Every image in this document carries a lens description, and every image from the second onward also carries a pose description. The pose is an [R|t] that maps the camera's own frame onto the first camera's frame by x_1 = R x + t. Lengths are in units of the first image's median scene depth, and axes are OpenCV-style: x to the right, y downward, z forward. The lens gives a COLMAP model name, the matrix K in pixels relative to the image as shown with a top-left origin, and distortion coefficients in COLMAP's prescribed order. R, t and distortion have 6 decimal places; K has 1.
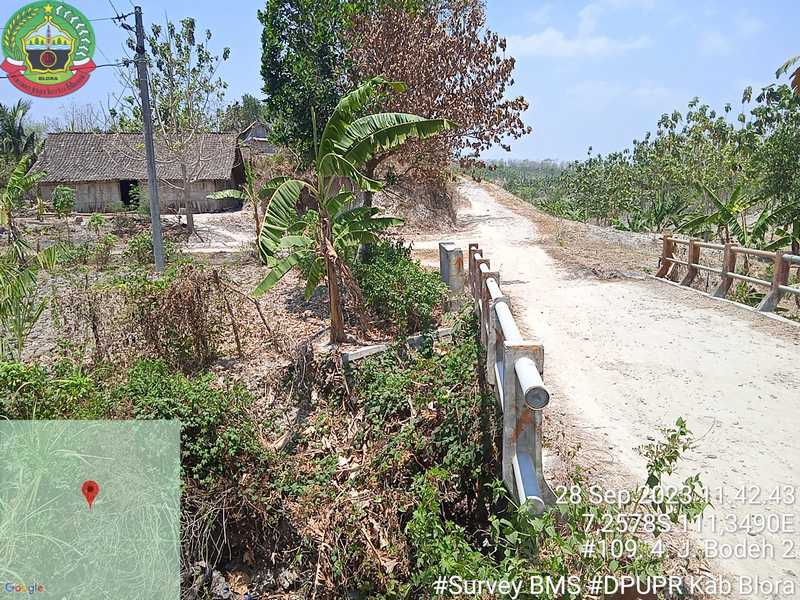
lens RADIAL K [[652.6, 0, 404.3], [0, 652.6, 310.7], [0, 0, 1]] dist [0.056135, -0.064380]
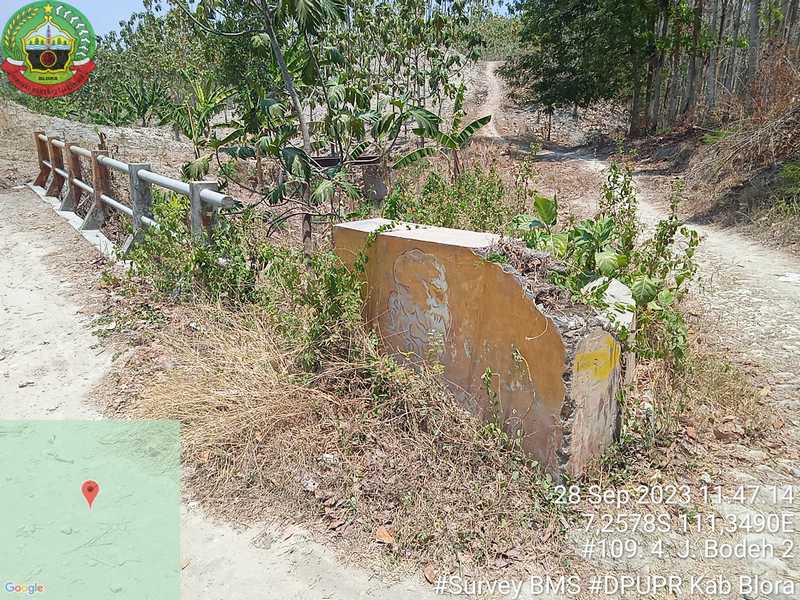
lens RADIAL K [[657.5, 0, 400.5], [0, 657.5, 306.0], [0, 0, 1]] dist [0.043840, -0.058069]
pose [[0.781509, -0.184425, 0.596013, 0.115307], [0.094974, 0.979344, 0.178507, -0.005407], [-0.616623, -0.082899, 0.782881, 0.045827]]
